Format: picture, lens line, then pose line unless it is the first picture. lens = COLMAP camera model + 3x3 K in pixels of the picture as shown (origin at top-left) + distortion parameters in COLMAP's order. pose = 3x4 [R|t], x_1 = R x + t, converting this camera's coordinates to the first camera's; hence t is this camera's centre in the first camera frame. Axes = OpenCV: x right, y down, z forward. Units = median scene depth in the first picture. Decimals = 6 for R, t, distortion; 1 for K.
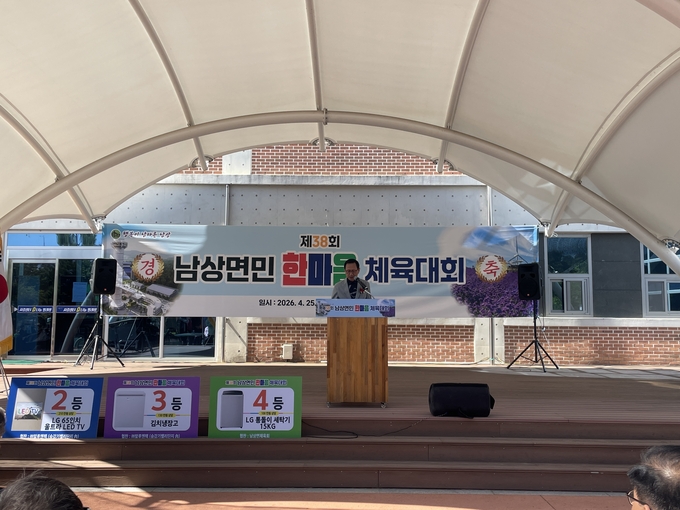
lens RADIAL K [[673.9, 0, 337.6], [0, 673.9, 257.2], [0, 0, 1]] dist [0.135209, 0.000000]
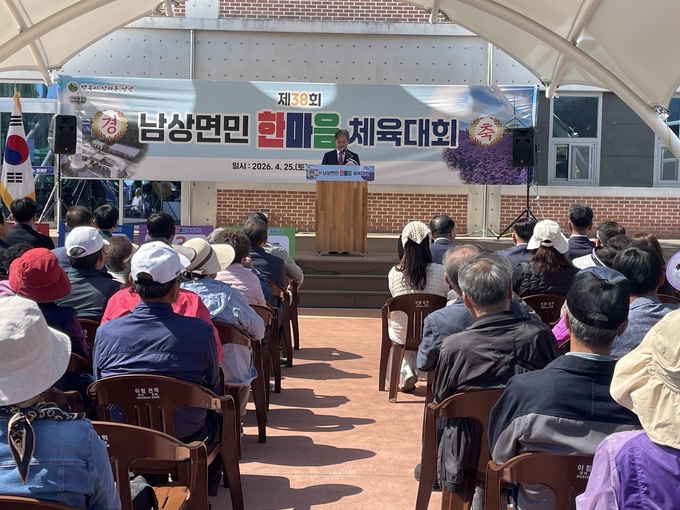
lens RADIAL K [[1107.8, 0, 339.7], [0, 1107.8, 255.5], [0, 0, 1]] dist [-0.088958, 0.000000]
pose [[0.999299, 0.011581, 0.035612, -0.022340], [-0.016740, 0.988821, 0.148162, -0.036284], [-0.033498, -0.148655, 0.988322, -0.493508]]
